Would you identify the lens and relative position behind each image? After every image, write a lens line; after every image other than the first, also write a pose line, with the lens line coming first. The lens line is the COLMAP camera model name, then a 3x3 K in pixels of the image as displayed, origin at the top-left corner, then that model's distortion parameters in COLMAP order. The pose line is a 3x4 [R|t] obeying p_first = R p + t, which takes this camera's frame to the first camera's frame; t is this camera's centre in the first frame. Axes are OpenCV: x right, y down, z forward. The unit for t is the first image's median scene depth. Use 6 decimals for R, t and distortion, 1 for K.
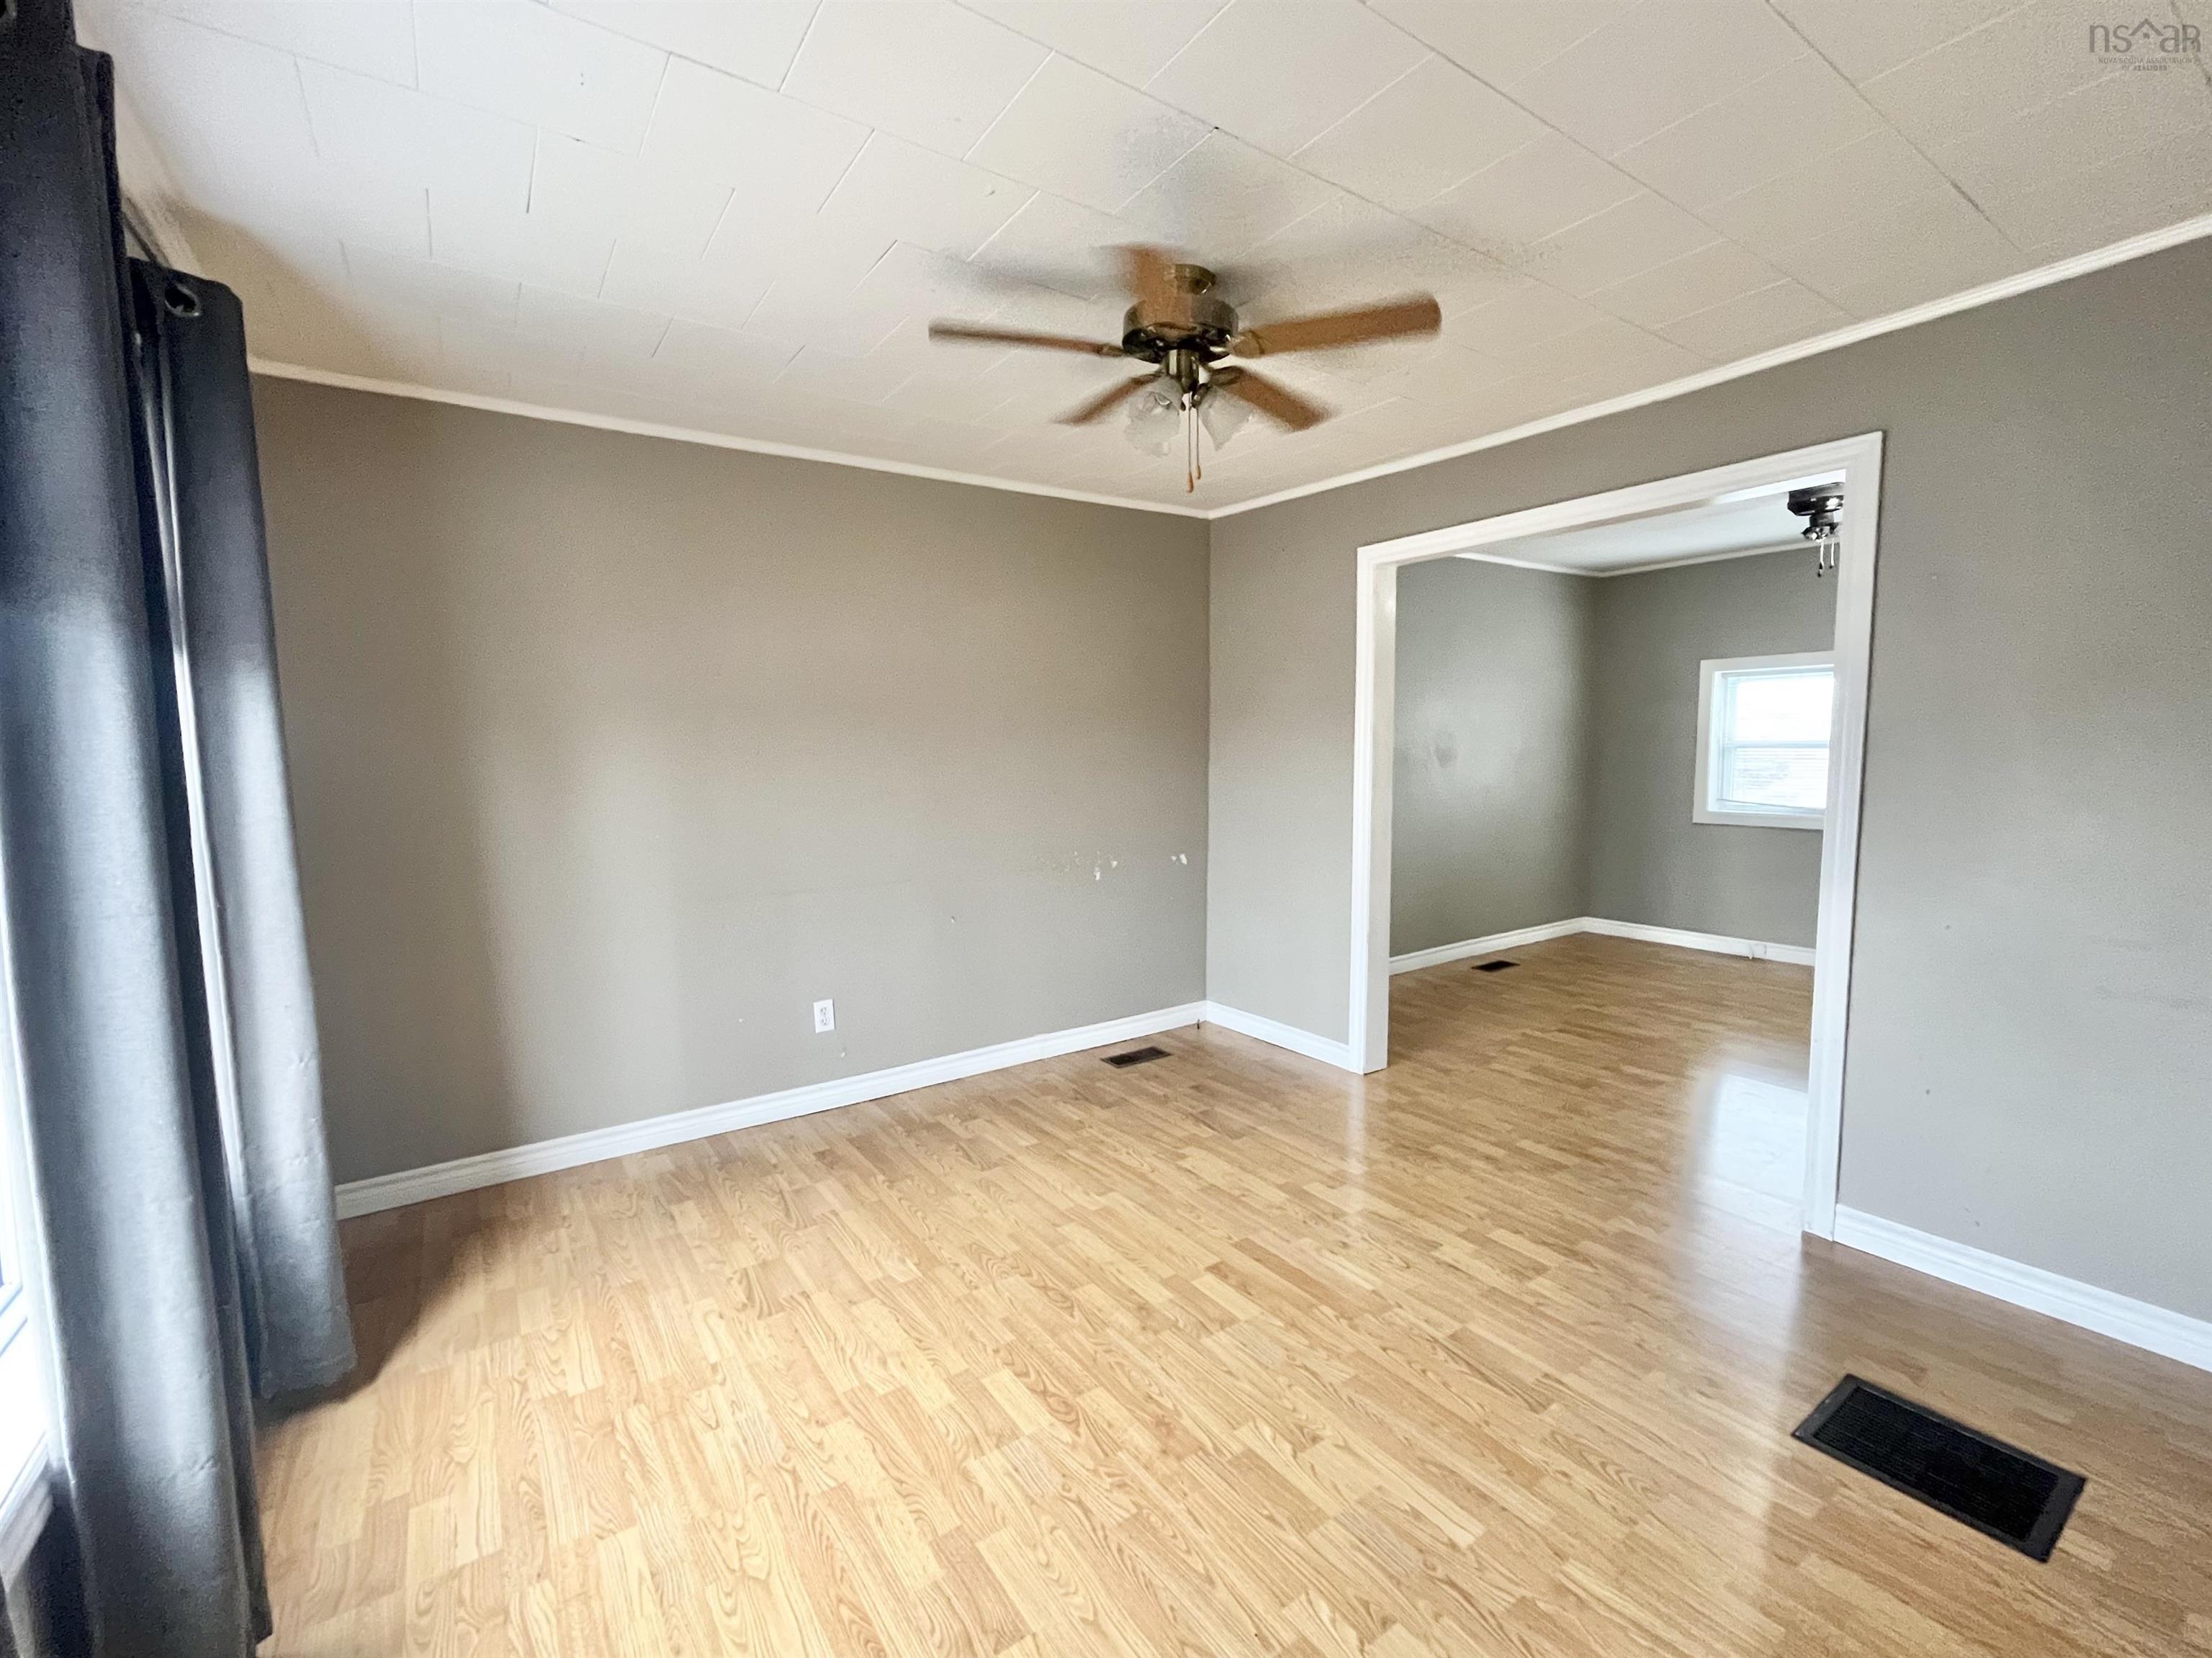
lens RADIAL K [[938.9, 0, 1093.8], [0, 938.9, 828.8], [0, 0, 1]] dist [-0.001389, -0.000086]
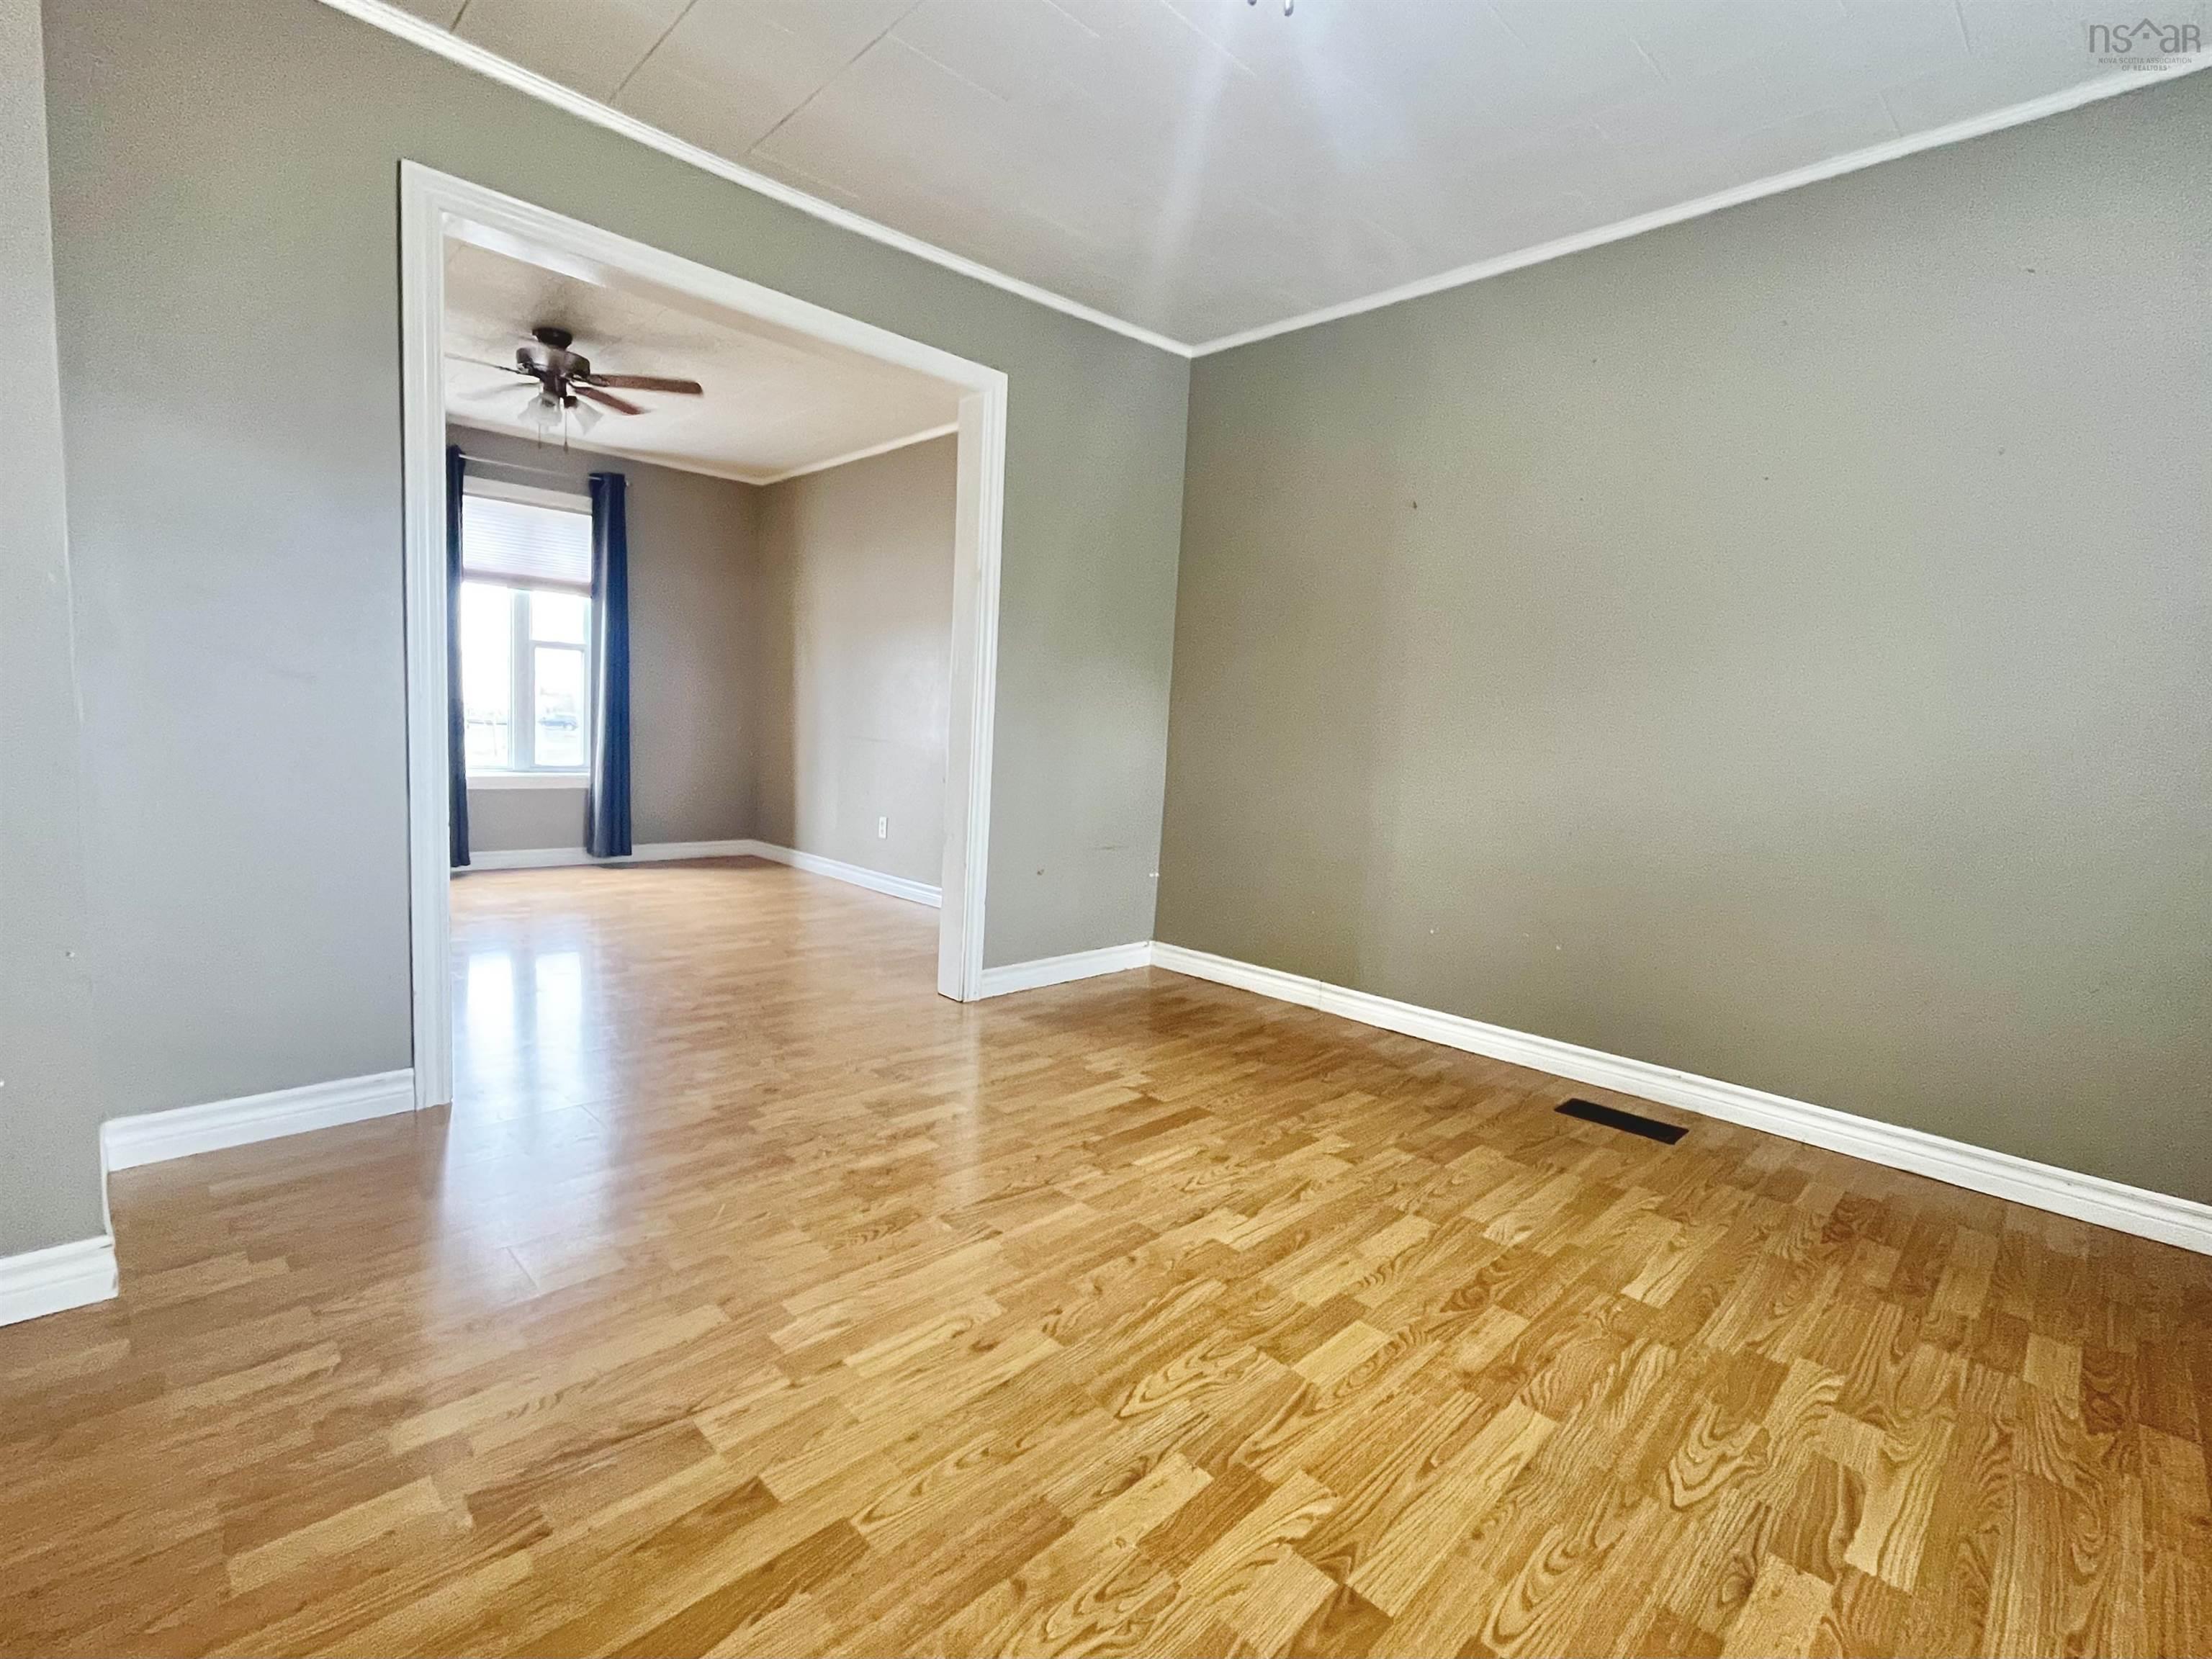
lens RADIAL K [[938.9, 0, 1093.8], [0, 938.9, 829.3], [0, 0, 1]] dist [-0.001389, -0.000086]
pose [[0.278500, 0.193012, -0.940842, 1.001986], [-0.124944, 0.978555, 0.163763, -0.074819], [0.952274, 0.071945, 0.296643, 0.690273]]
